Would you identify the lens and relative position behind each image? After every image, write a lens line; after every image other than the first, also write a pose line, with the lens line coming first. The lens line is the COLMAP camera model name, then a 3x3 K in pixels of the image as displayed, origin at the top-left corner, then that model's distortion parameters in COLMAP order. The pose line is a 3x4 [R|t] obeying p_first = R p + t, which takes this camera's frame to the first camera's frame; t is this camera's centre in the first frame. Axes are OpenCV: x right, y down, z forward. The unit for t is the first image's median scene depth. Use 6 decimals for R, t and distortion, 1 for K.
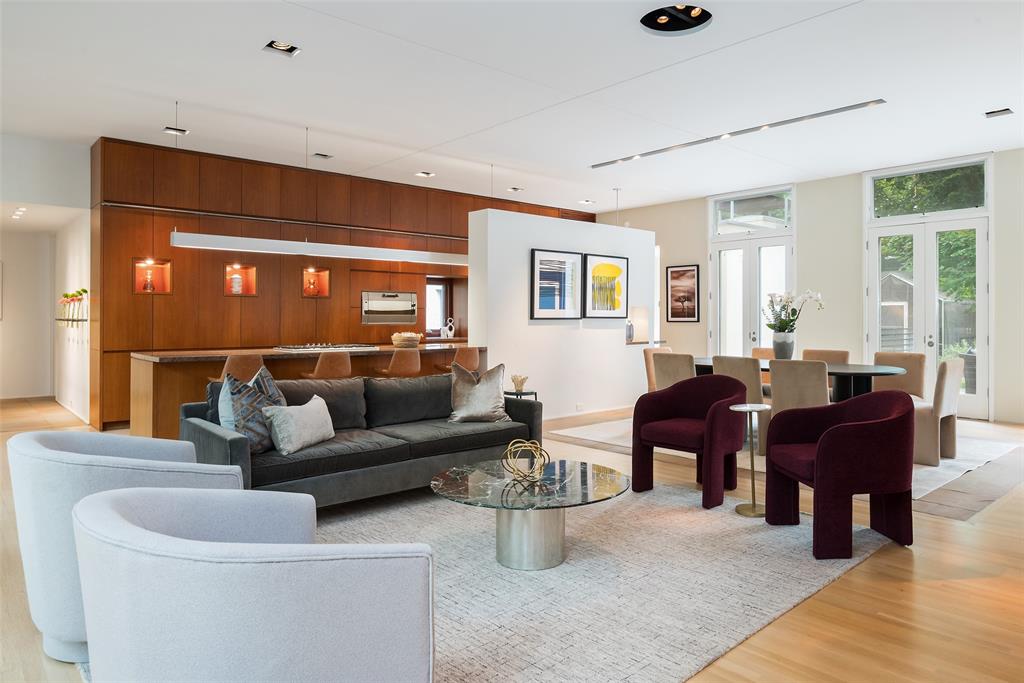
lens RADIAL K [[637.4, 0, 496.8], [0, 637.4, 312.0], [0, 0, 1]] dist [0.014077, -0.003082]
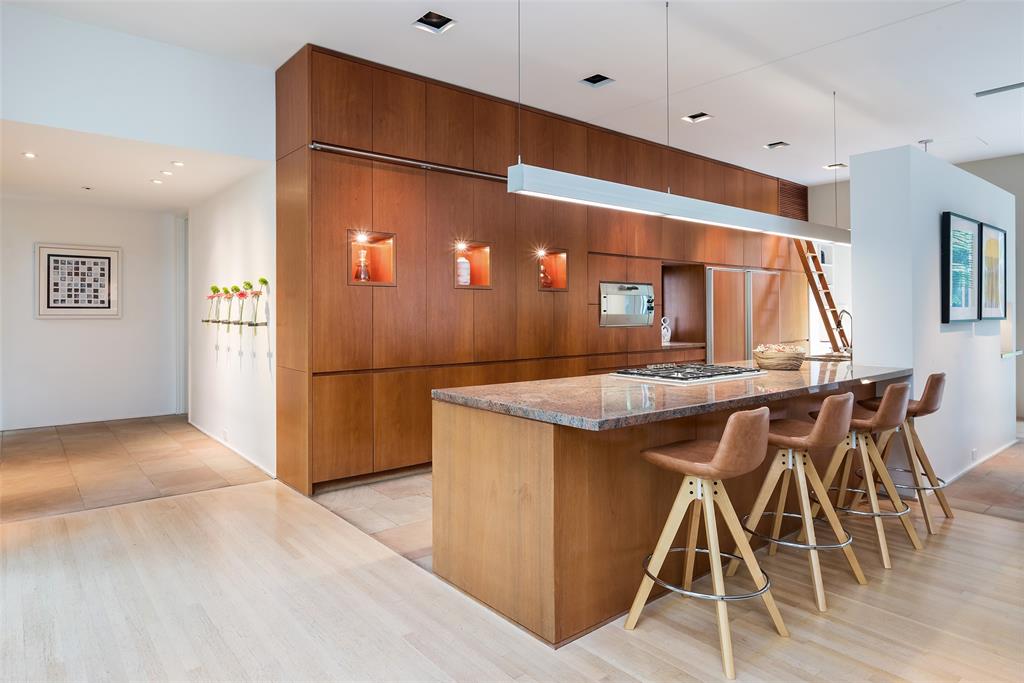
lens RADIAL K [[574.3, 0, 446.3], [0, 574.3, 309.3], [0, 0, 1]] dist [-0.001449, 0.004777]
pose [[0.997582, -0.001202, -0.069492, -0.382494], [0.001600, 0.999983, 0.005680, -0.005942], [0.069484, -0.005777, 0.997566, 0.374090]]
